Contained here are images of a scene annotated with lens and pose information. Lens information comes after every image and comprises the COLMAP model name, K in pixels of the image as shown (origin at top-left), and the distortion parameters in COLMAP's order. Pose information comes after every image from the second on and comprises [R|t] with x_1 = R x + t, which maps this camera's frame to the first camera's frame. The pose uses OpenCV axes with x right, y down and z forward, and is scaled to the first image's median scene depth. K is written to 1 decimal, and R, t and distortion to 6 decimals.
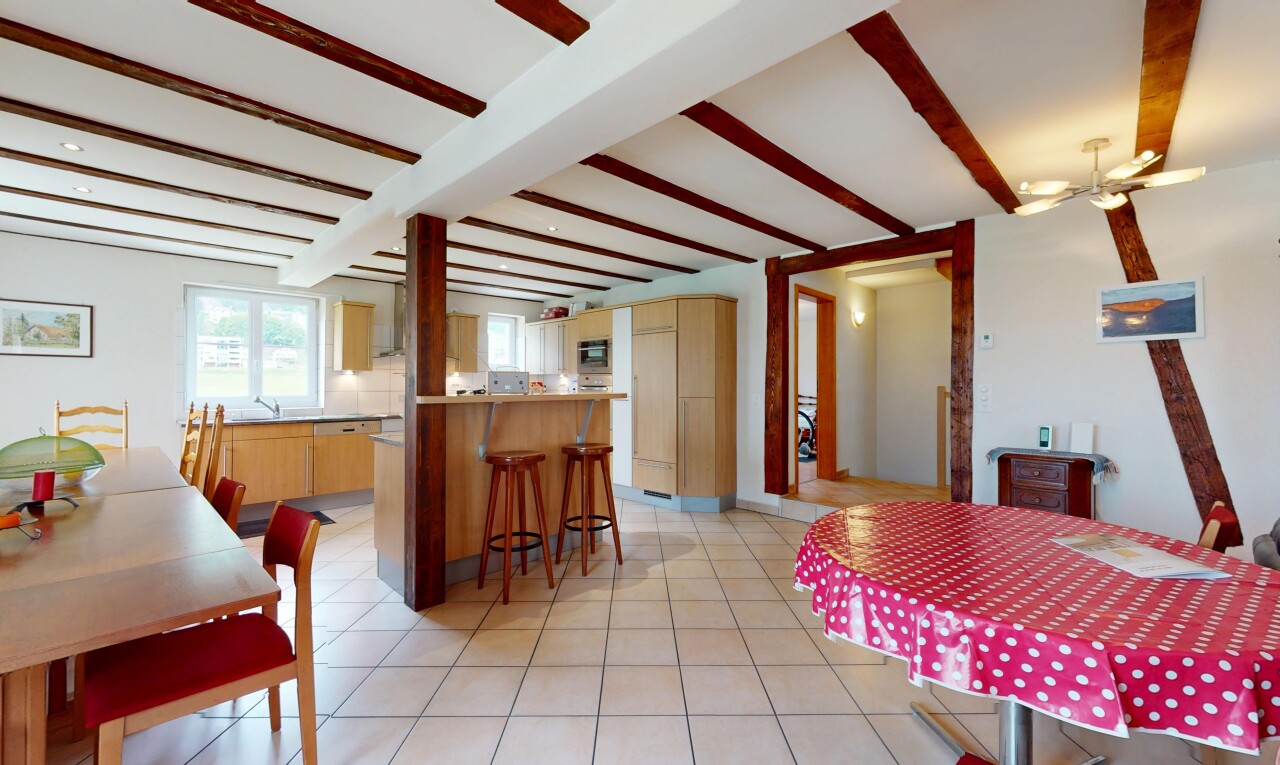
lens RADIAL K [[493.4, 0, 640.0], [0, 493.4, 382.5], [0, 0, 1]] dist [-0.000228, 0.000012]
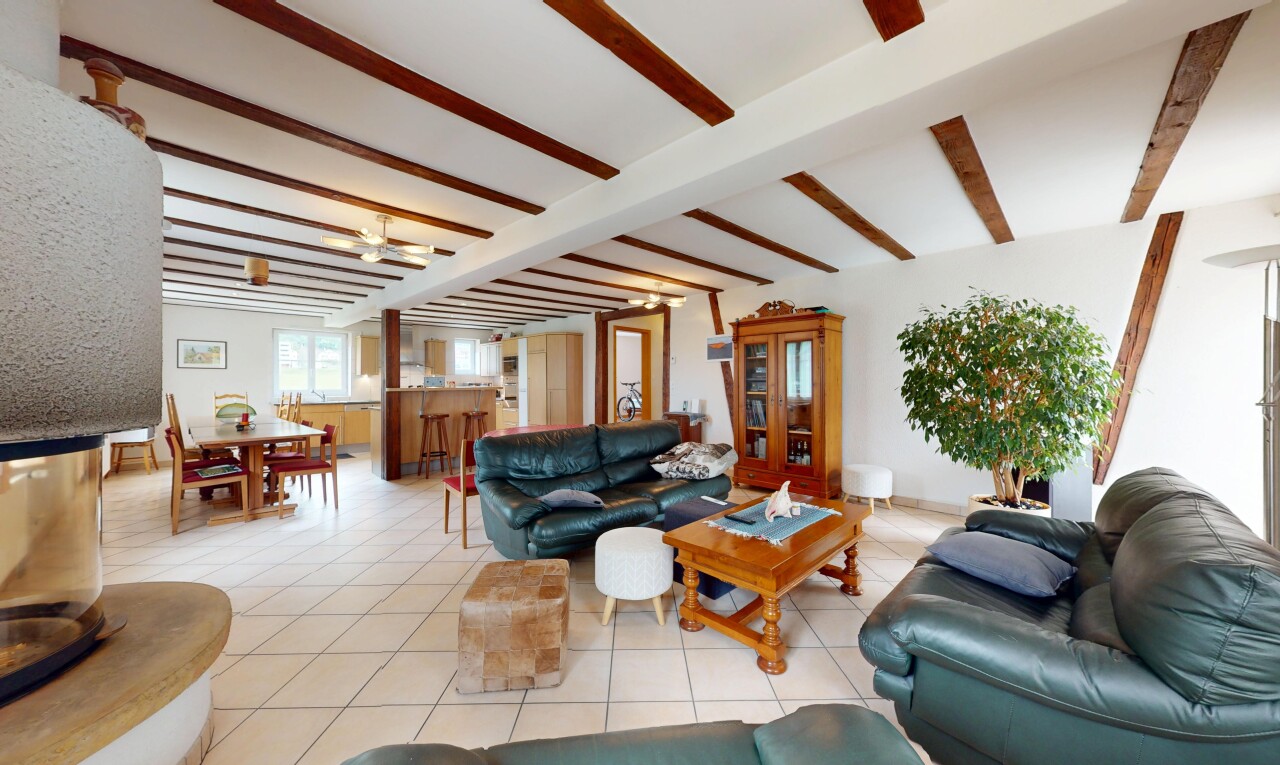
lens RADIAL K [[429.0, 0, 640.0], [0, 429.0, 382.5], [0, 0, 1]] dist [-0.000135, -0.000088]
pose [[0.999985, -0.003720, 0.004013, 0.411904], [0.003707, 0.999988, 0.003198, 0.001559], [-0.004025, -0.003183, 0.999987, -0.570120]]
